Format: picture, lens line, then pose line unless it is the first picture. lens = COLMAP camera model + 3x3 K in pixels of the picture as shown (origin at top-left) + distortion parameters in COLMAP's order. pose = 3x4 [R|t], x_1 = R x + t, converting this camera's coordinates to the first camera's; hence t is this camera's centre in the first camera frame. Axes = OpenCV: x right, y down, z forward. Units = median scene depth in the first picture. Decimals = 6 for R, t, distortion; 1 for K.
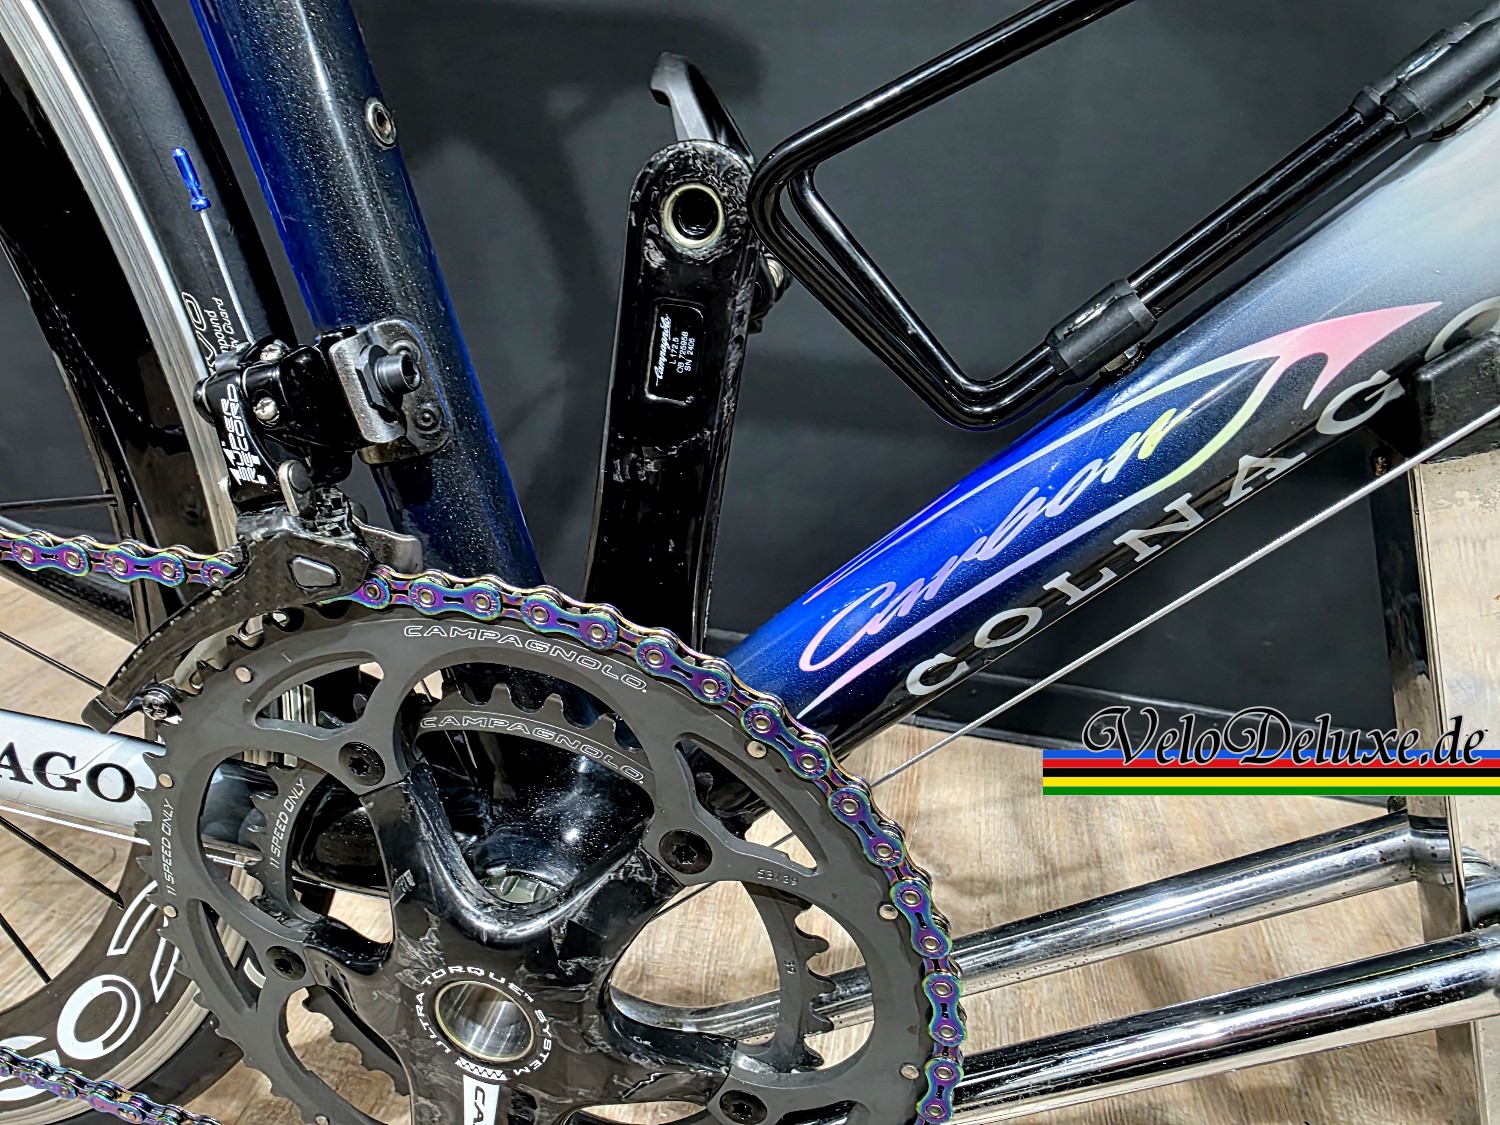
lens RADIAL K [[1038.0, 0, 654.8], [0, 1038.0, 573.5], [0, 0, 1]] dist [0.007752, -0.002138]
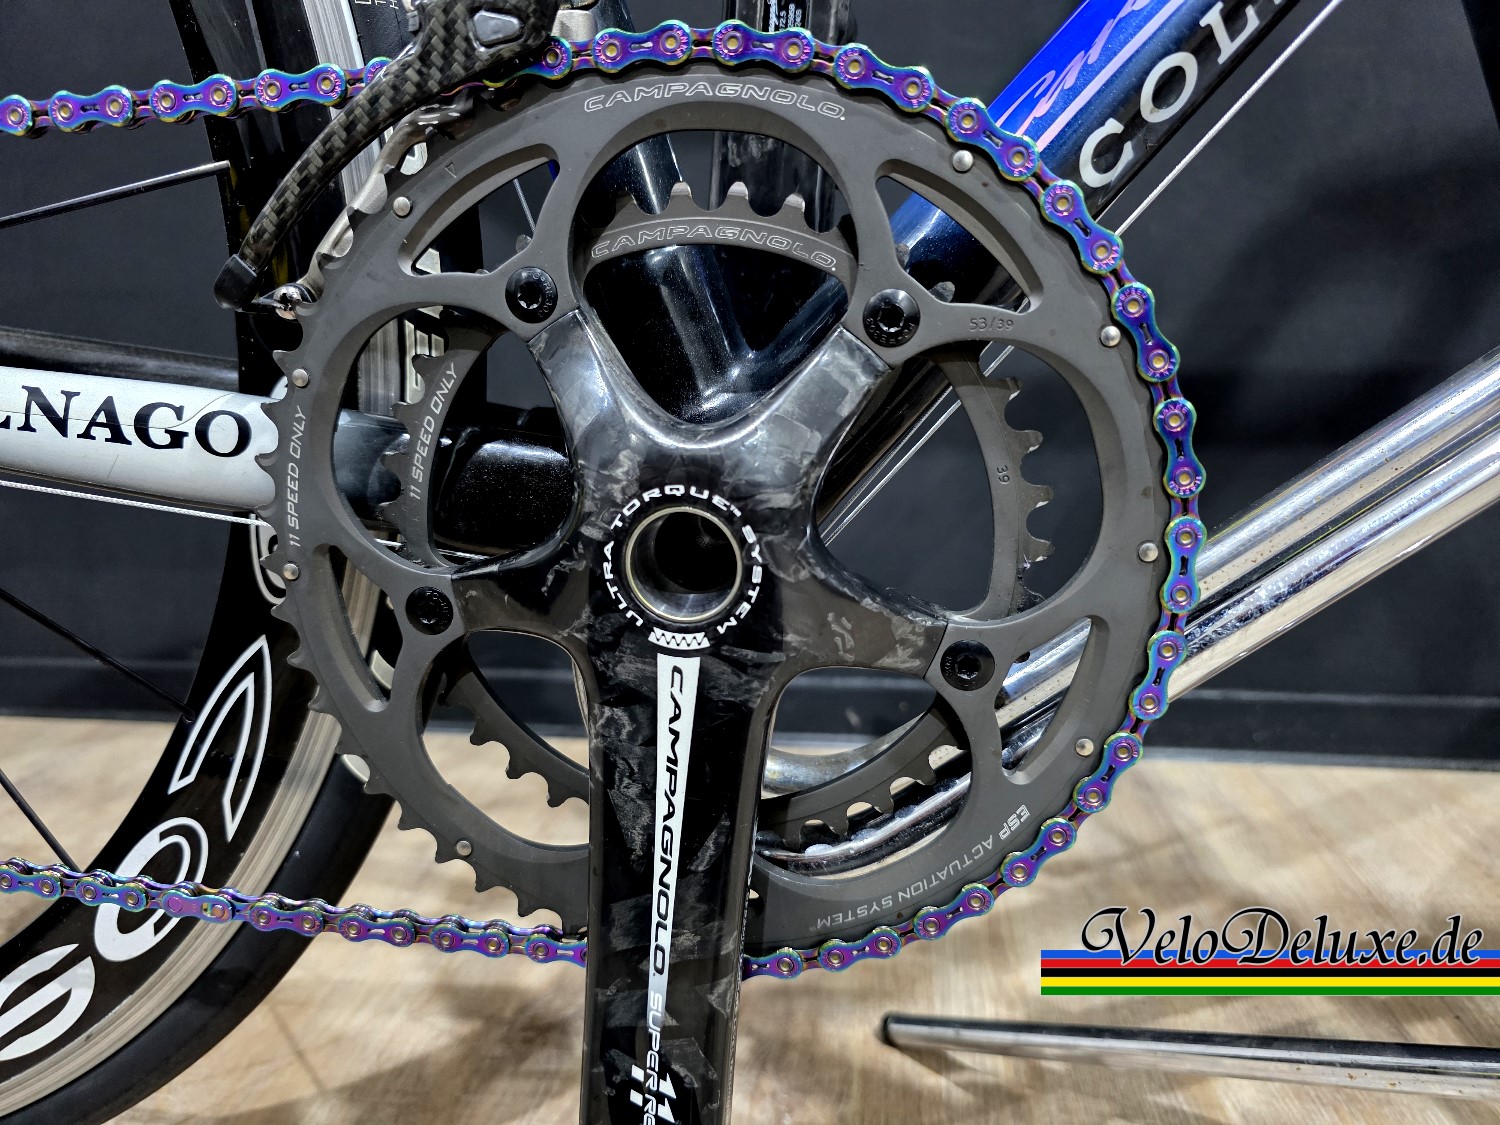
lens RADIAL K [[1055.4, 0, 739.5], [0, 1055.4, 564.8], [0, 0, 1]] dist [-0.003600, -0.007373]
pose [[0.990501, -0.077275, 0.113736, -0.222218], [0.100441, 0.971512, -0.214653, 0.639694], [-0.093909, 0.224038, 0.970045, 0.112509]]
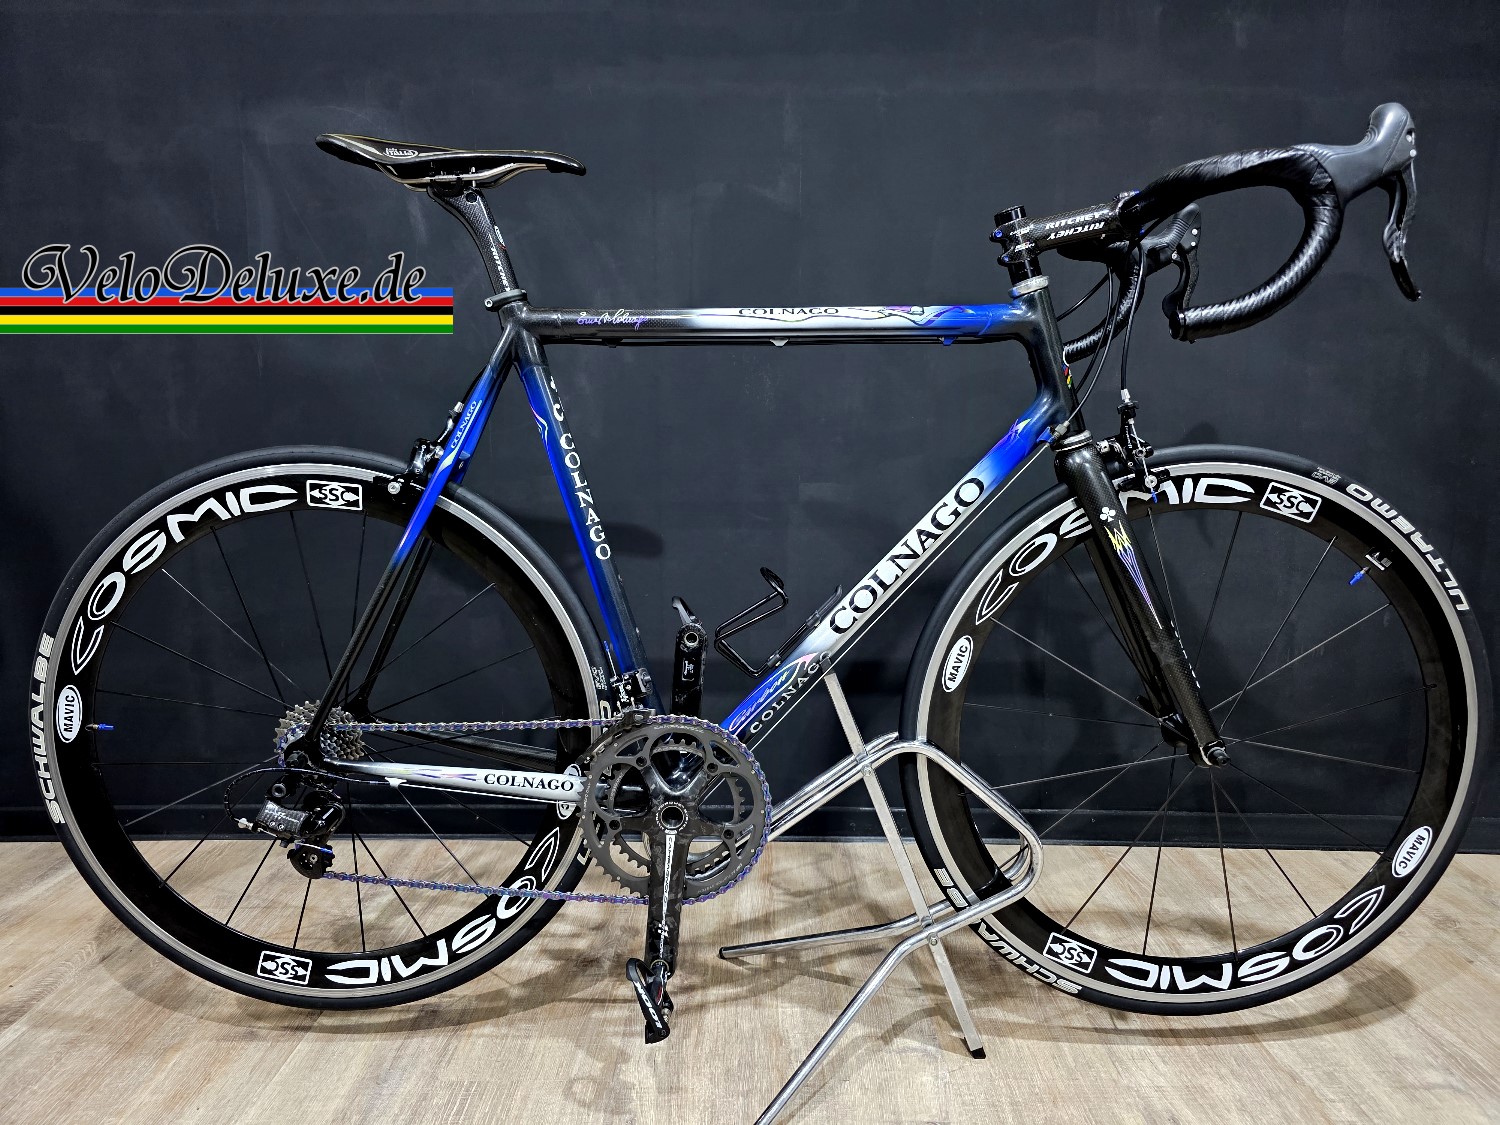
lens RADIAL K [[1028.9, 0, 746.4], [0, 1028.9, 554.8], [0, 0, 1]] dist [0.042797, -0.001407]
pose [[0.965809, -0.063711, 0.251304, -0.930006], [0.134837, 0.951357, -0.277016, 0.643259], [-0.221431, 0.301430, 0.927420, -3.686308]]
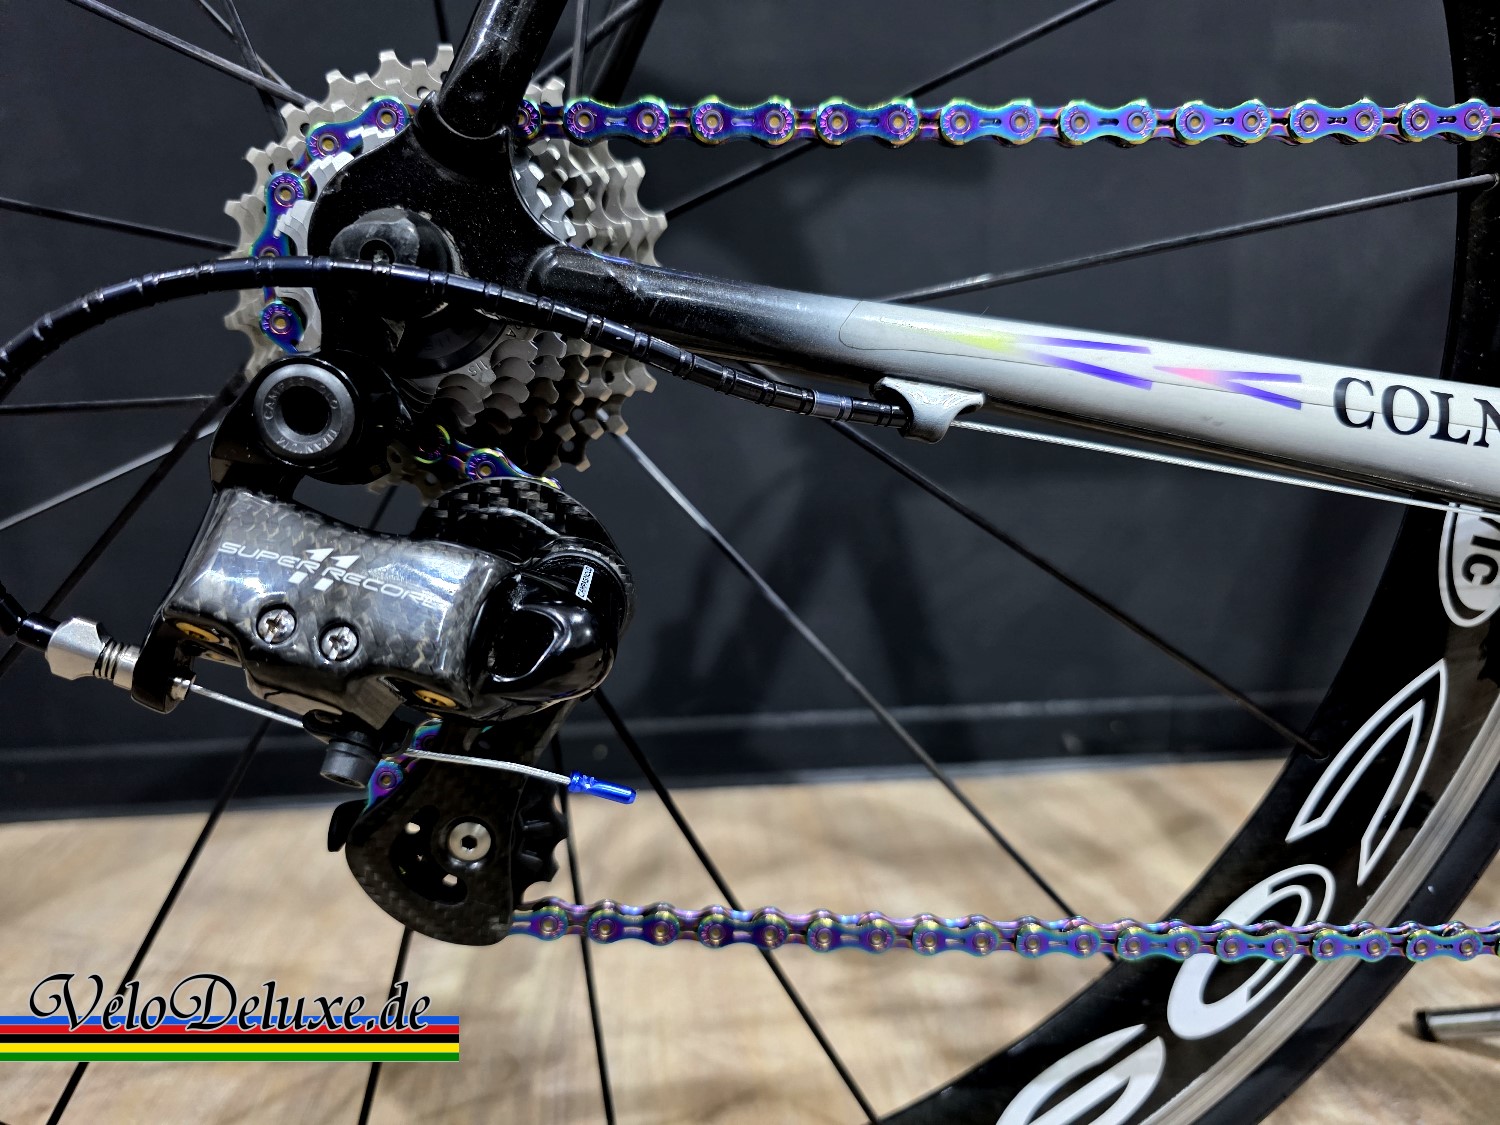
lens RADIAL K [[1055.4, 0, 739.5], [0, 1055.4, 564.8], [0, 0, 1]] dist [-0.003600, -0.007373]
pose [[0.933878, -0.112494, 0.339436, -1.787110], [0.194921, 0.955950, -0.219464, 0.398153], [-0.299796, 0.271116, 0.914669, 0.510730]]
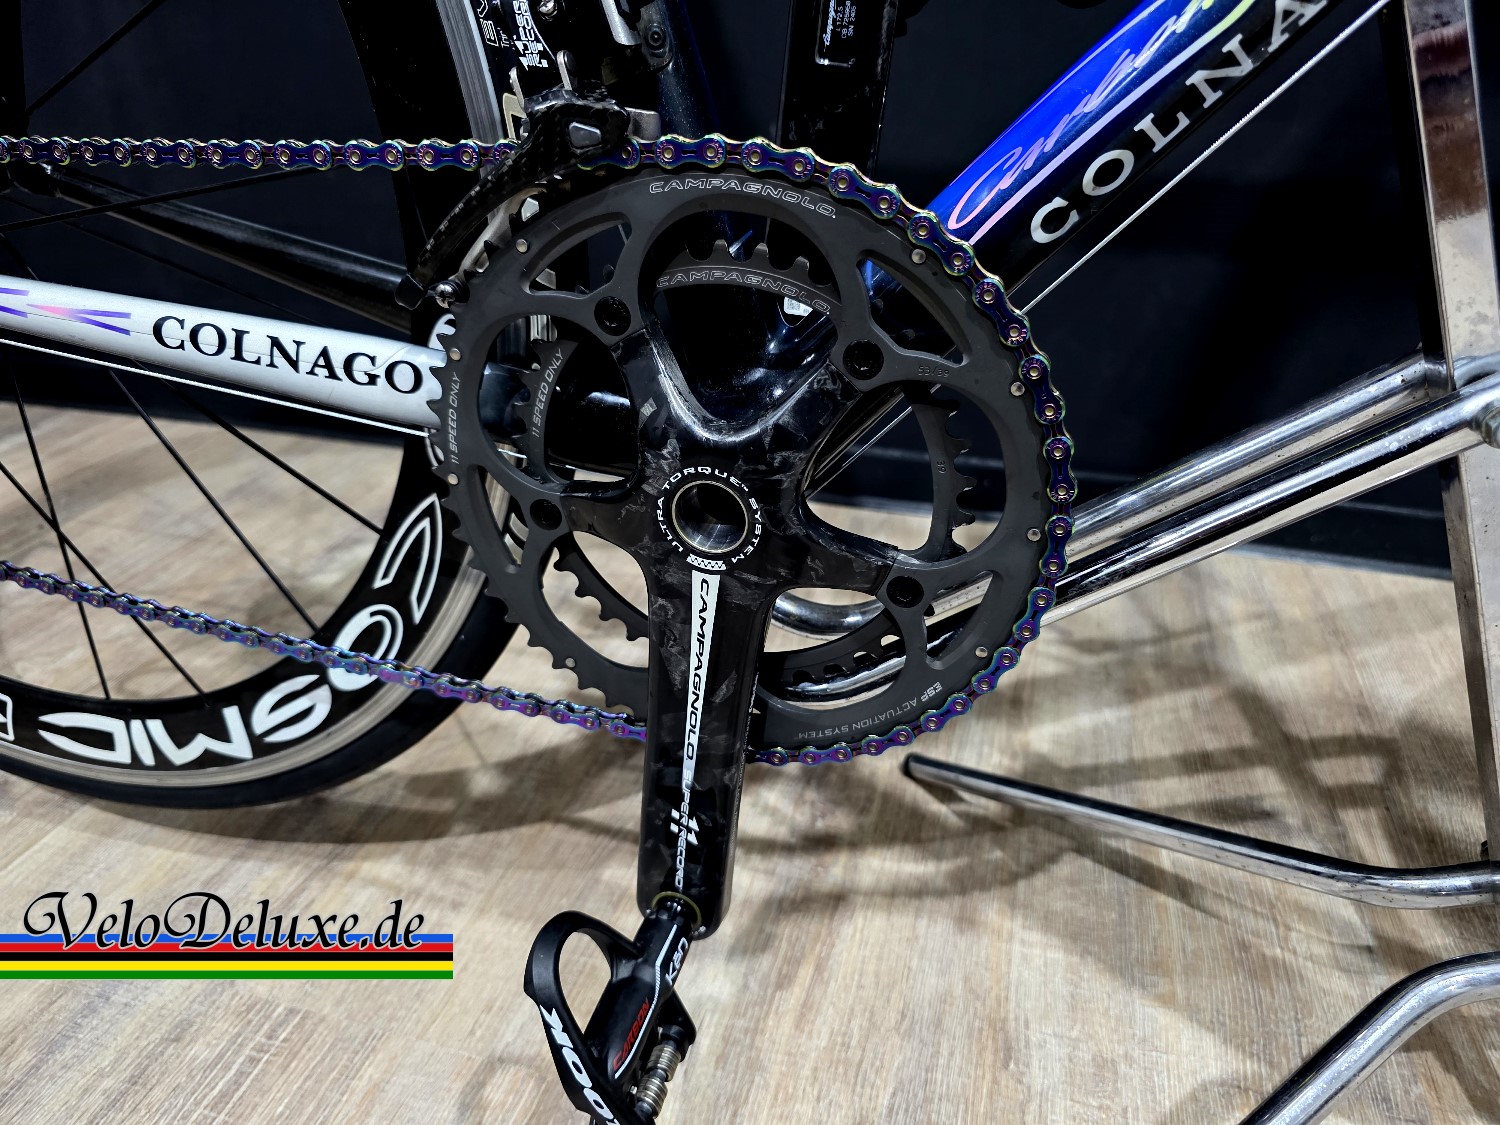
lens RADIAL K [[1042.5, 0, 753.2], [0, 1042.5, 559.7], [0, 0, 1]] dist [0.040209, -0.069484]
pose [[0.999533, -0.020353, -0.022805, -0.080475], [0.021713, 0.997899, 0.061043, 0.410659], [0.021515, -0.061509, 0.997875, -0.330719]]
